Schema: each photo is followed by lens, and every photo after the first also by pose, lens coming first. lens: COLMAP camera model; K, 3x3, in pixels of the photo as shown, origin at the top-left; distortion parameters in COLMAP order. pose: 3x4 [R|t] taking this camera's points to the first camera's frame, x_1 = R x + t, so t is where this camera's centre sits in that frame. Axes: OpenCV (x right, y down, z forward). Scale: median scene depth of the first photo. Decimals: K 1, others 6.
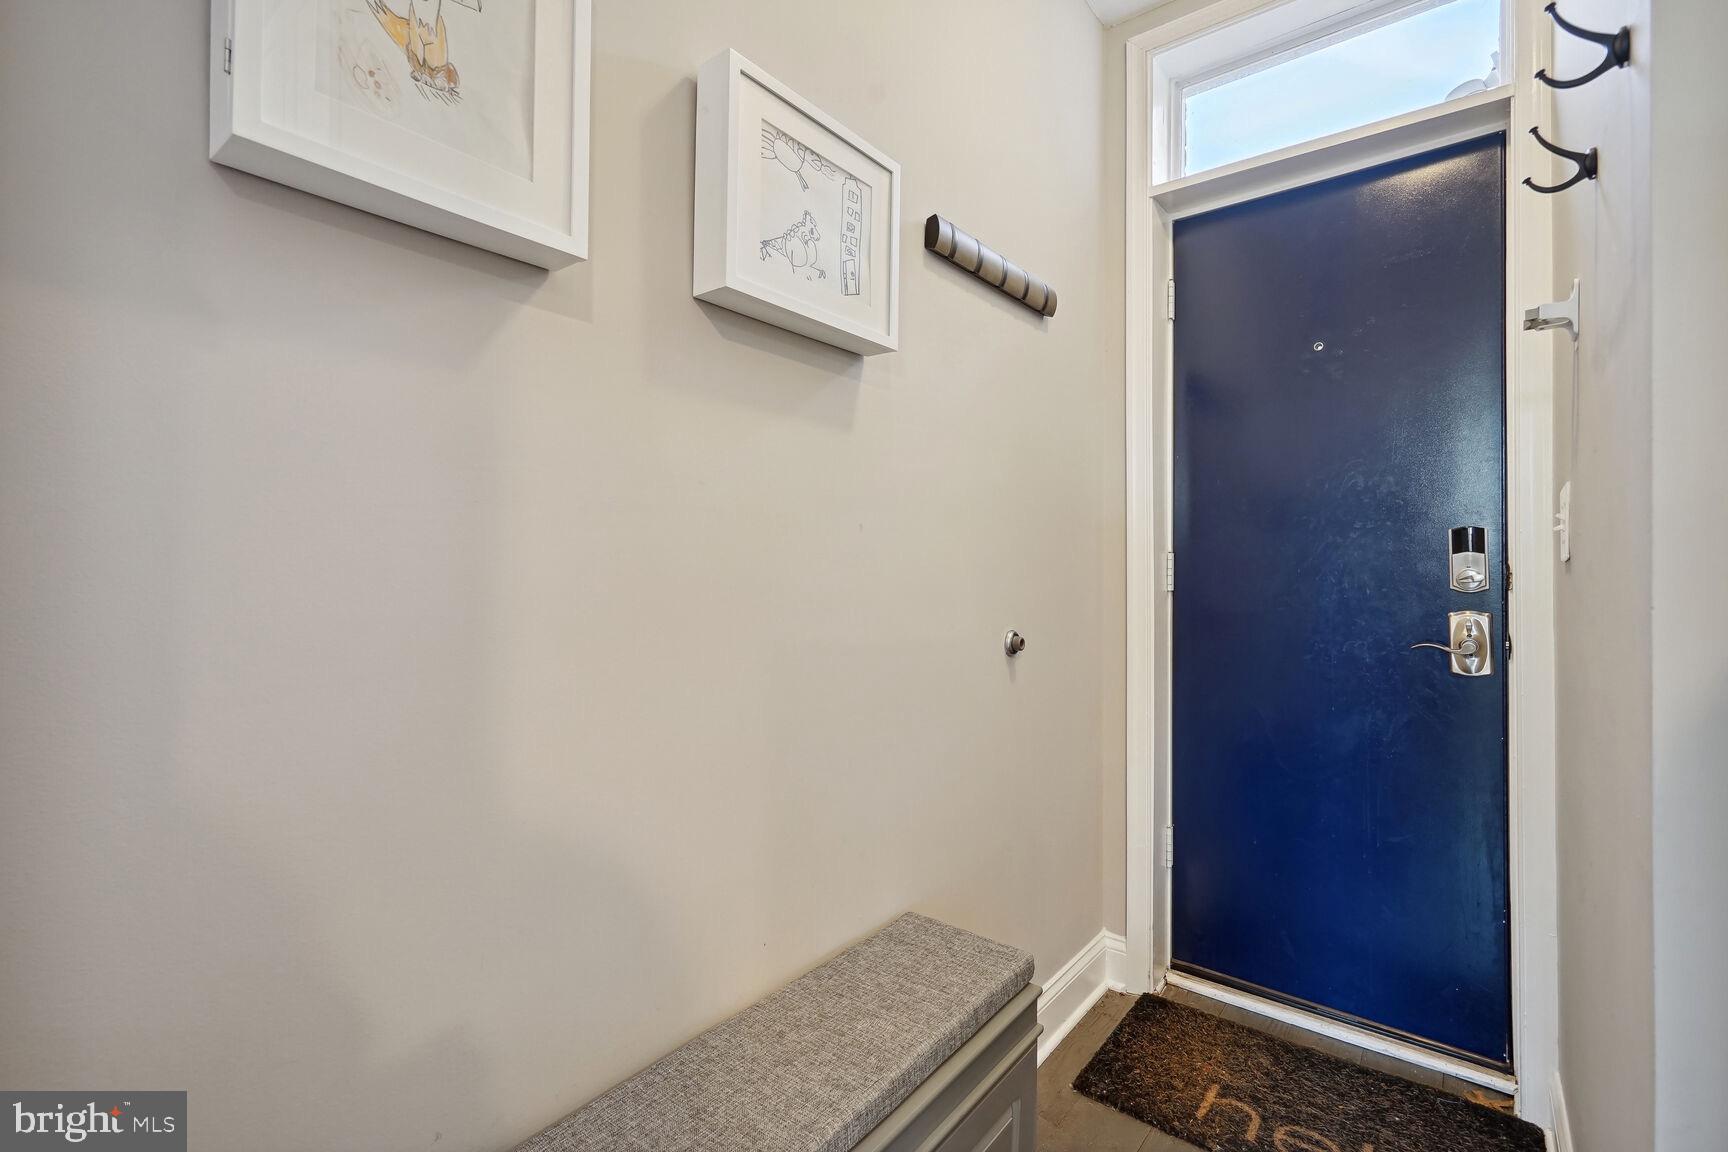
lens RADIAL K [[783.9, 0, 862.9], [0, 783.9, 571.7], [0, 0, 1]] dist [0.001600, 0.000061]
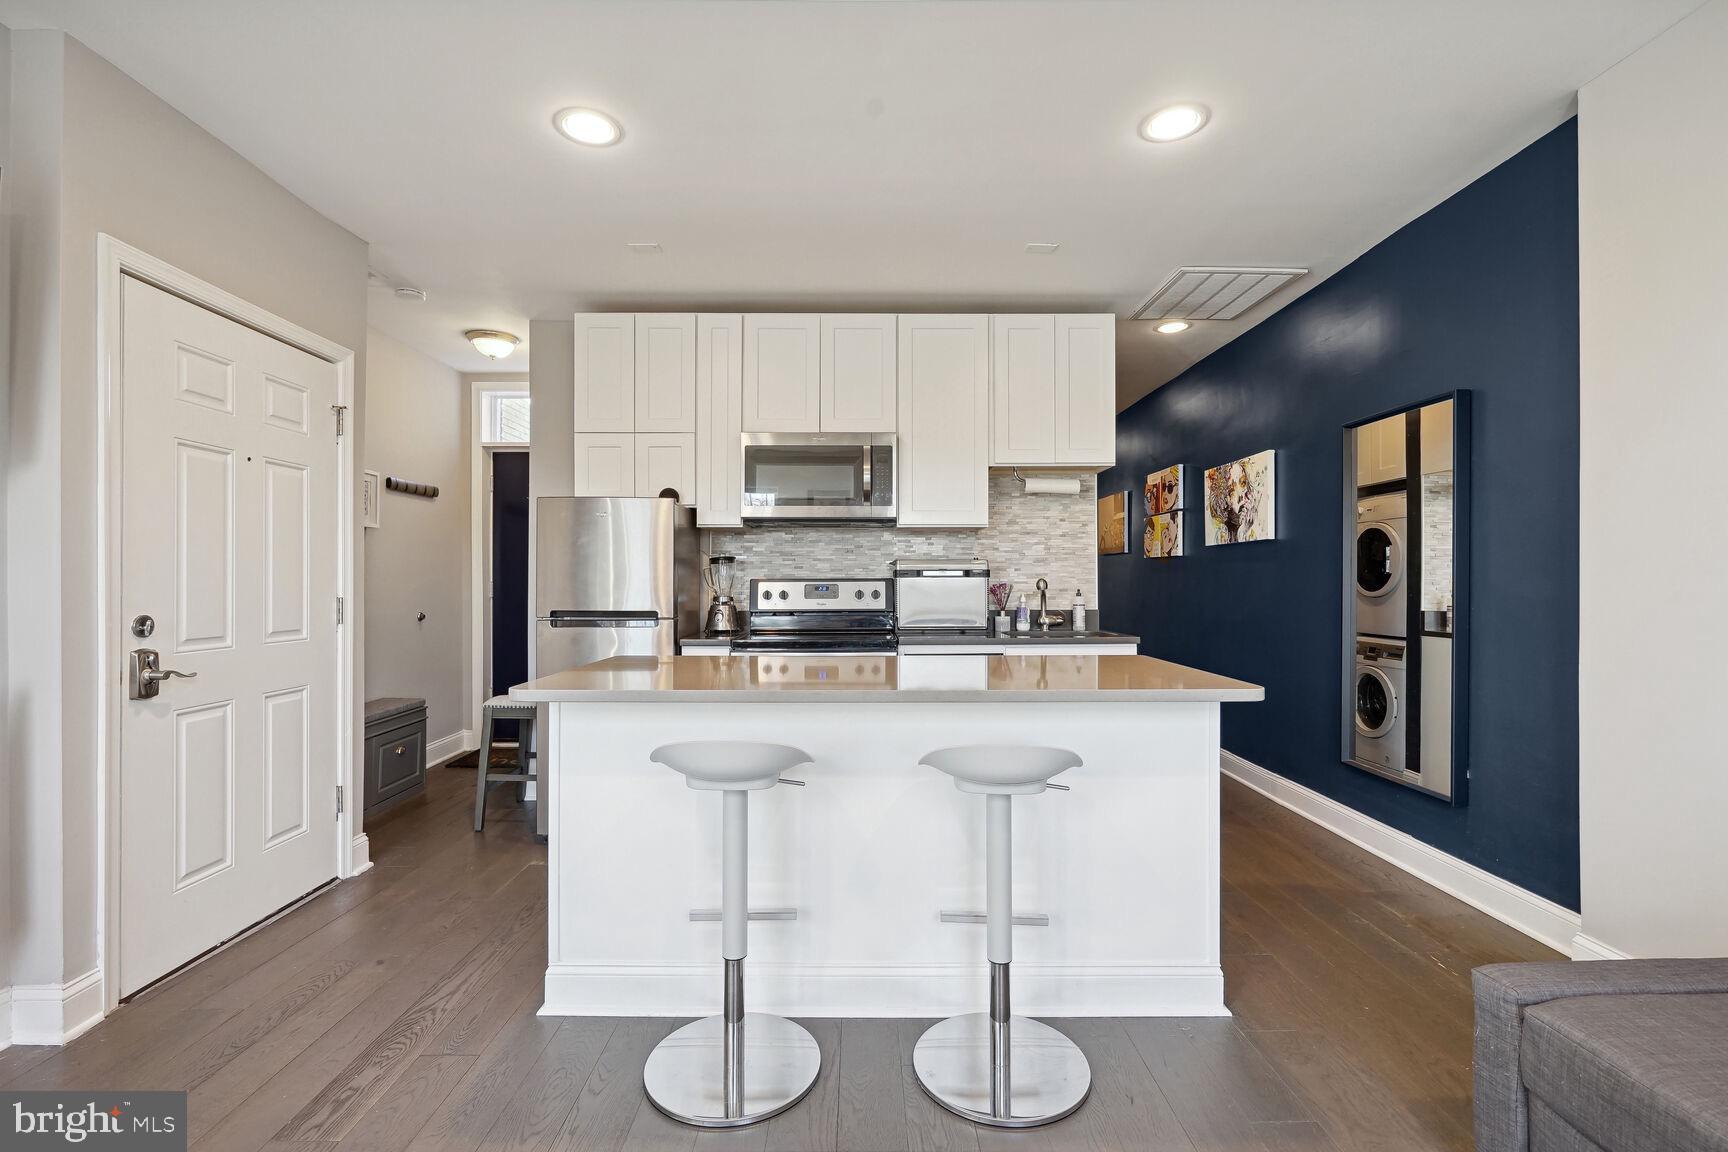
lens RADIAL K [[783.9, 0, 856.5], [0, 783.9, 579.7], [0, 0, 1]] dist [0.001600, 0.000061]
pose [[0.785142, -0.006053, 0.619286, -0.337468], [0.006351, 0.999978, 0.001722, -0.040353], [-0.619283, 0.002580, 0.785164, -2.266939]]
